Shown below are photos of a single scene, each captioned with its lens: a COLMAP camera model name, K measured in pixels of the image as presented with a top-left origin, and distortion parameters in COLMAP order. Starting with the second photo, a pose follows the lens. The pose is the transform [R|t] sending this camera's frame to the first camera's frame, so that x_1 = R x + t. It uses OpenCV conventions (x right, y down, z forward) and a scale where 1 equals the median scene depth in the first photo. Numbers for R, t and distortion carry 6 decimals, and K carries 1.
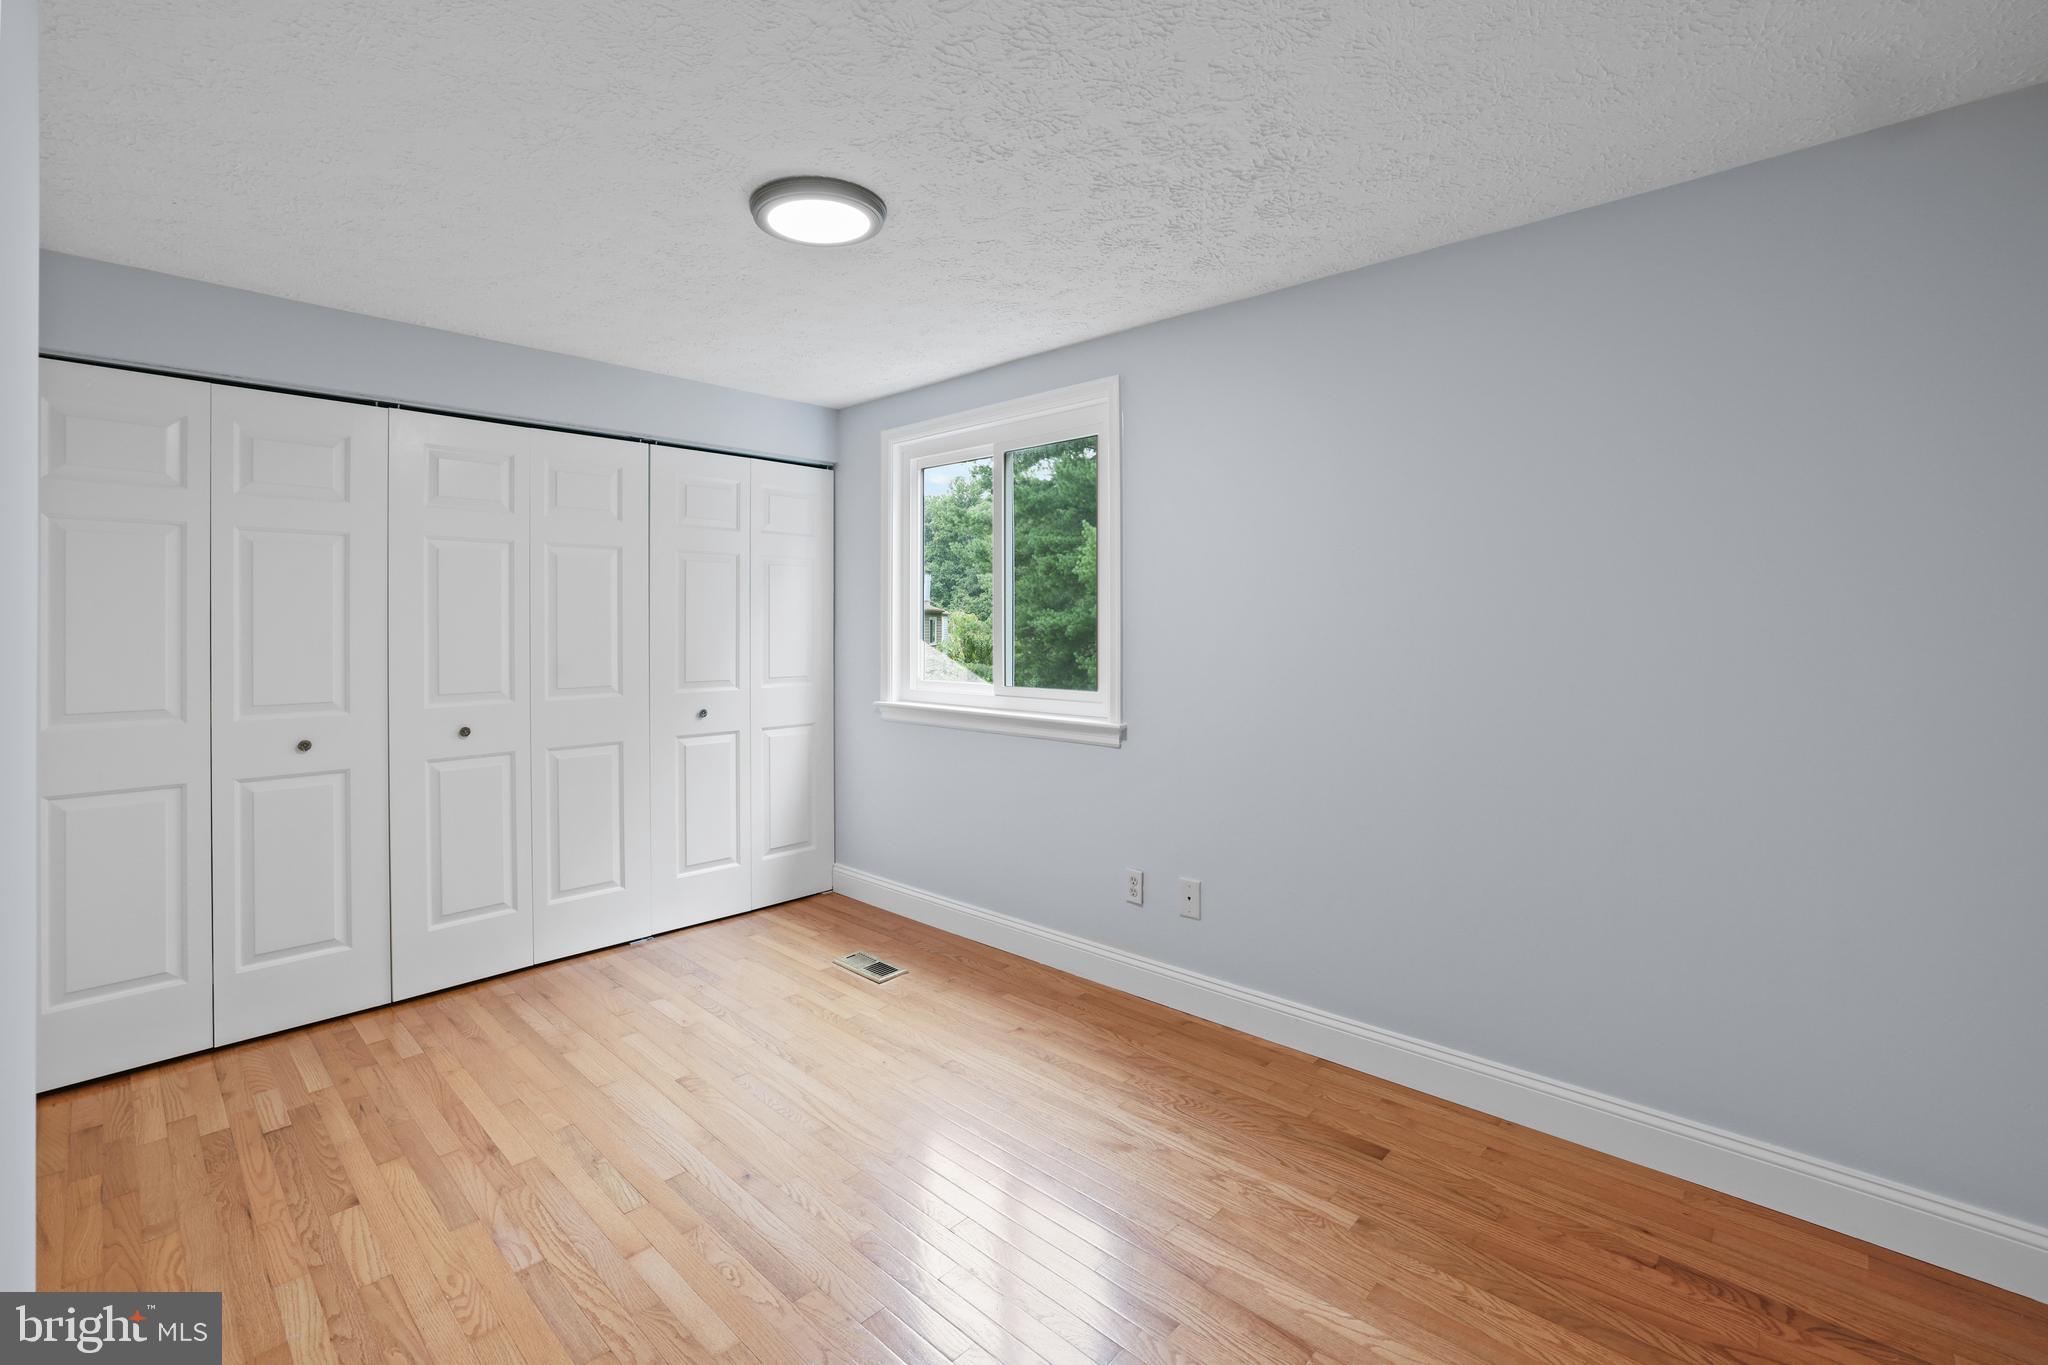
lens RADIAL K [[891.6, 0, 1015.8], [0, 891.6, 652.1], [0, 0, 1]] dist [-0.051041, 0.016708]
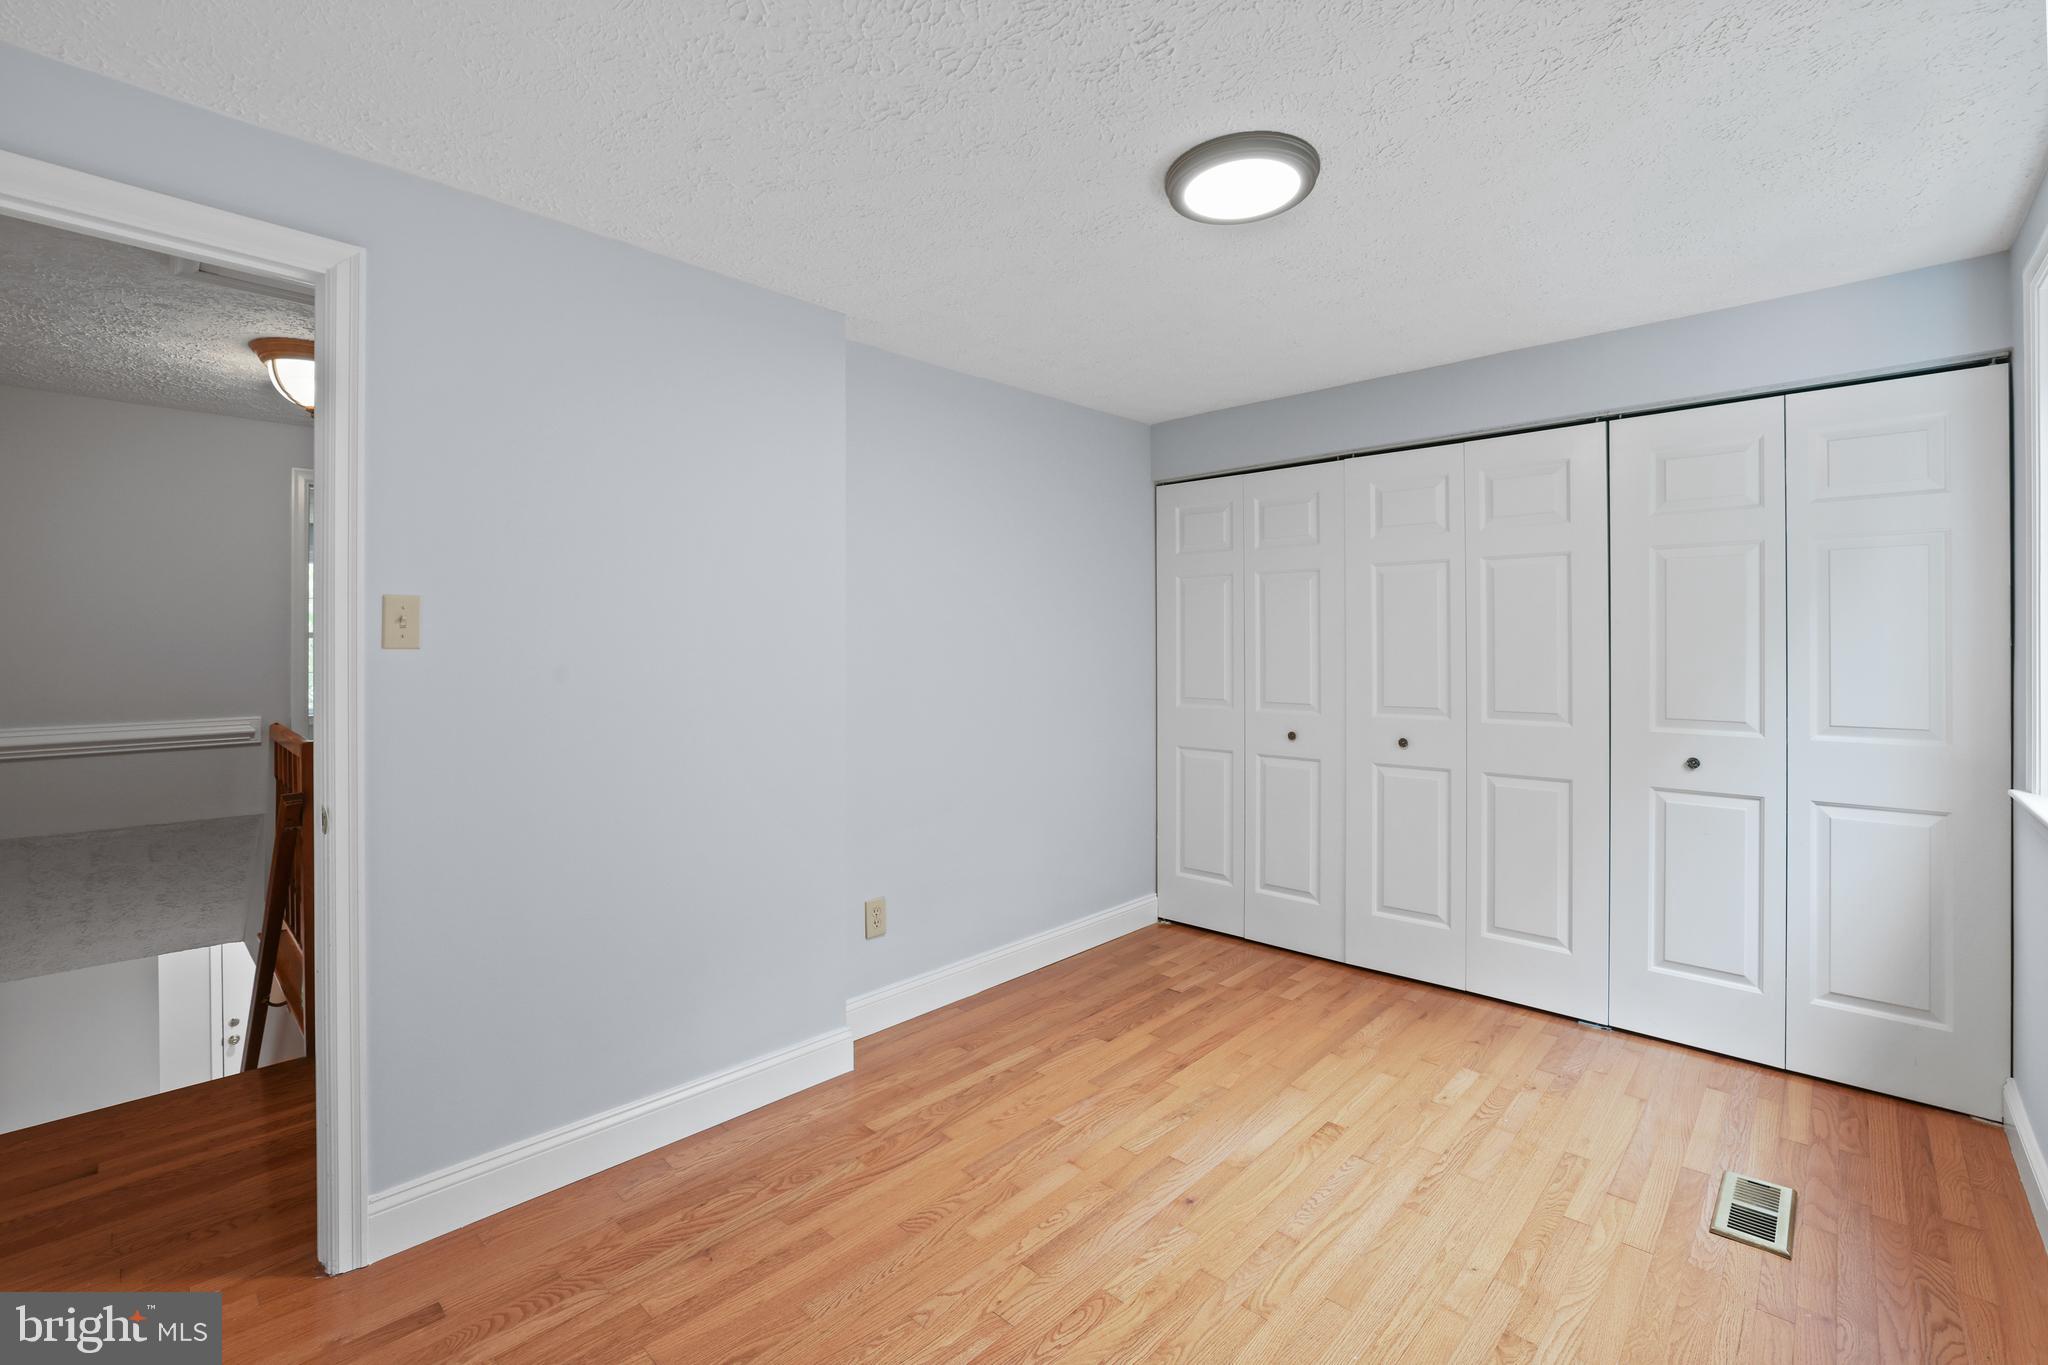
lens RADIAL K [[878.2, 0, 1020.7], [0, 878.2, 662.0], [0, 0, 1]] dist [-0.045917, 0.015028]
pose [[-0.000047, 0.020822, -0.999783, 0.503869], [-0.032009, 0.999271, 0.020813, -0.017152], [0.999488, 0.032003, 0.000620, 0.609139]]
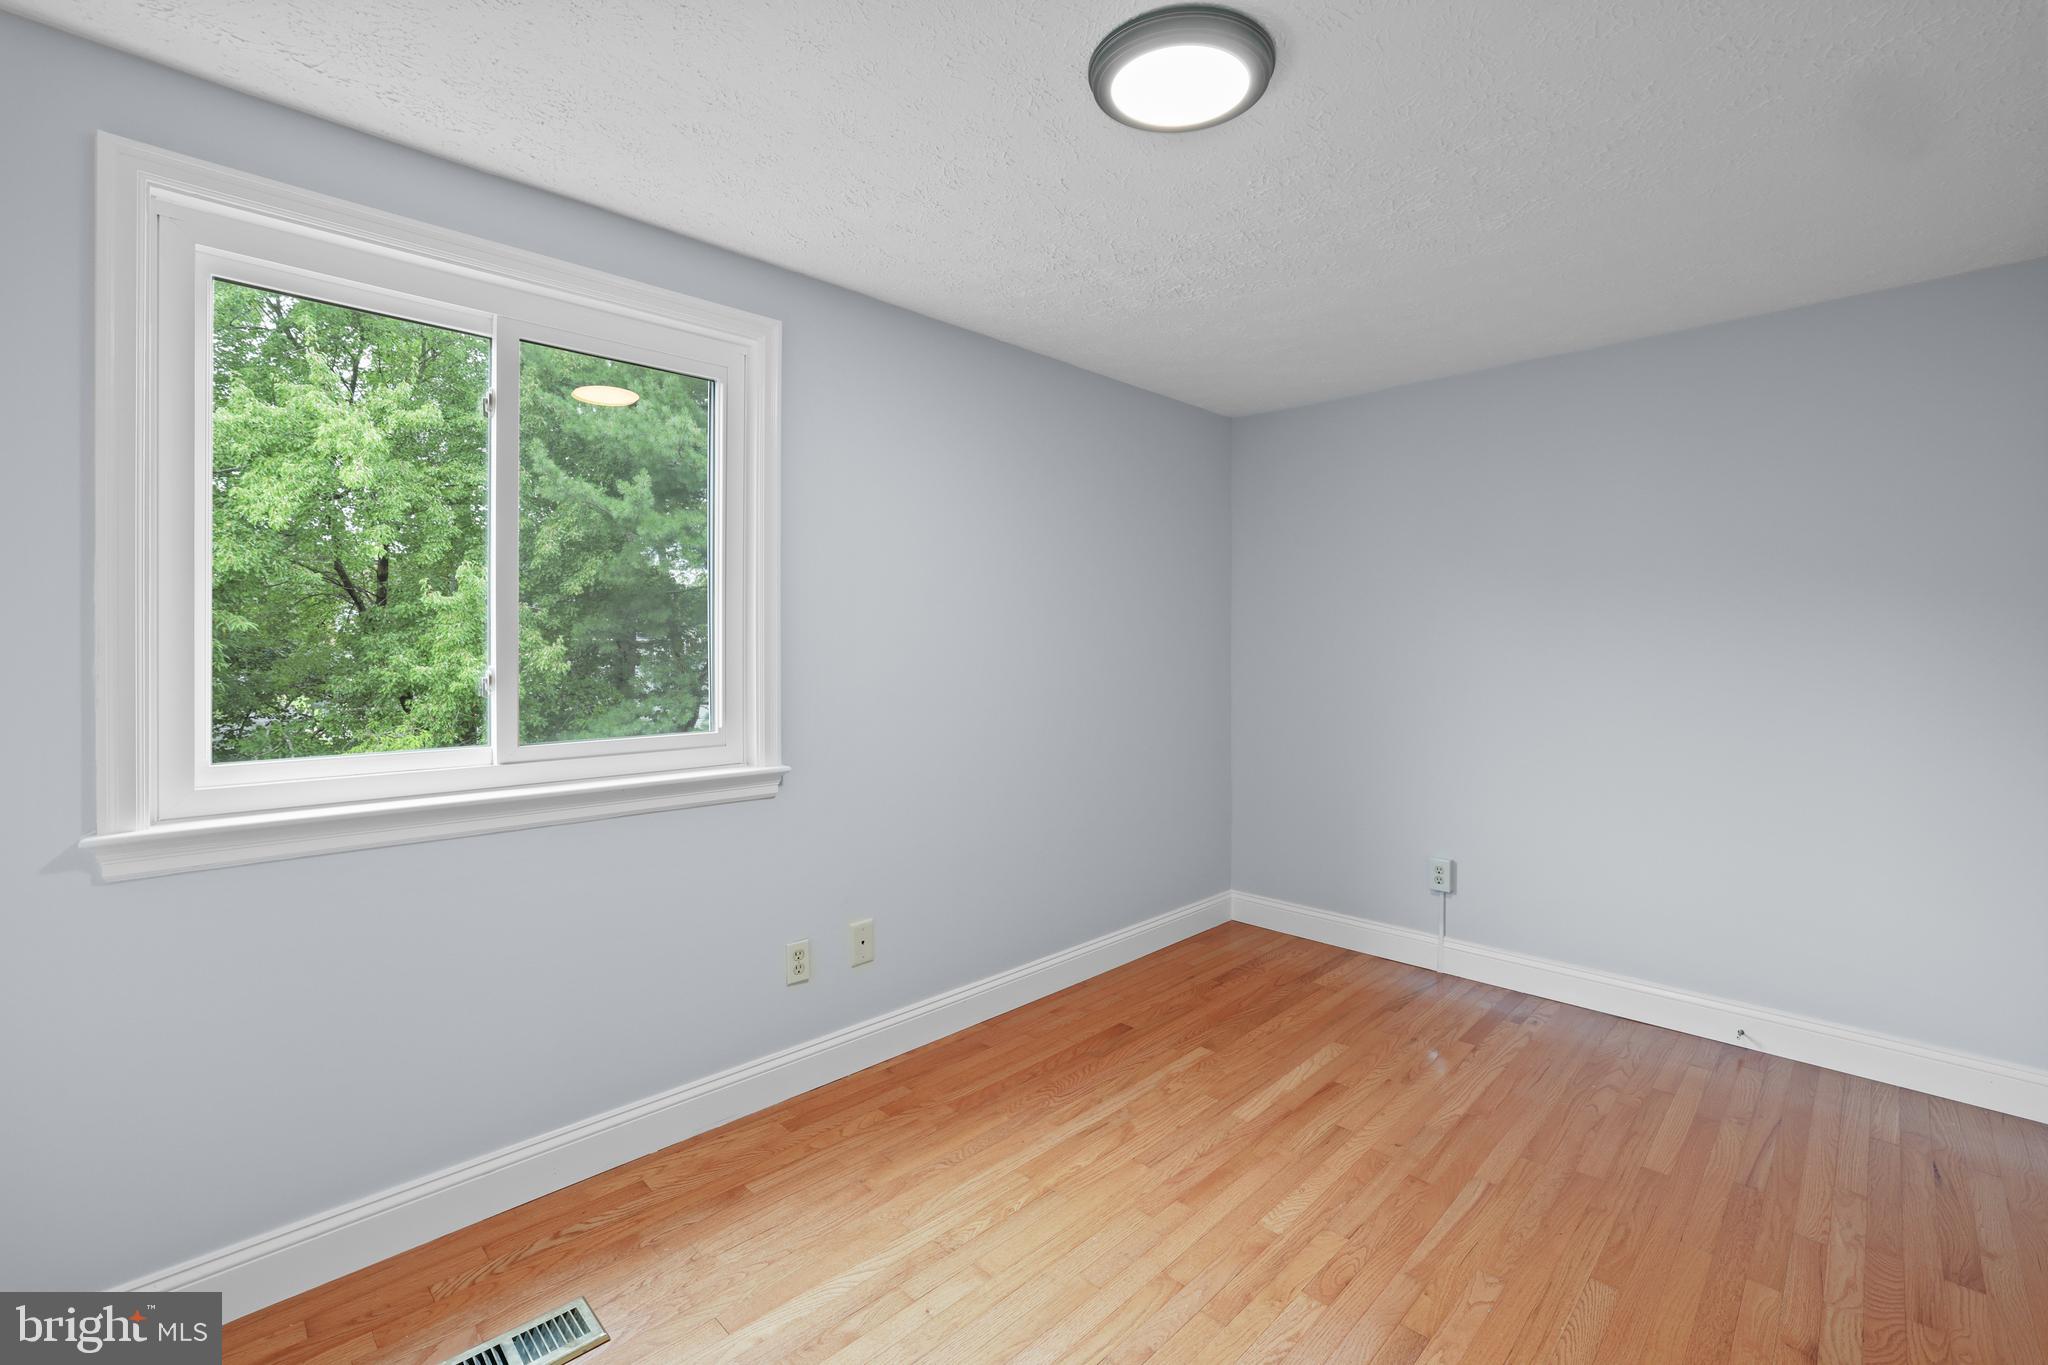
lens RADIAL K [[891.6, 0, 1015.8], [0, 891.6, 652.1], [0, 0, 1]] dist [-0.051041, 0.016708]
pose [[0.025377, -0.005207, 0.999664, -0.759656], [0.028090, 0.999595, 0.004493, -0.017377], [-0.999283, 0.027967, 0.025513, 0.881247]]
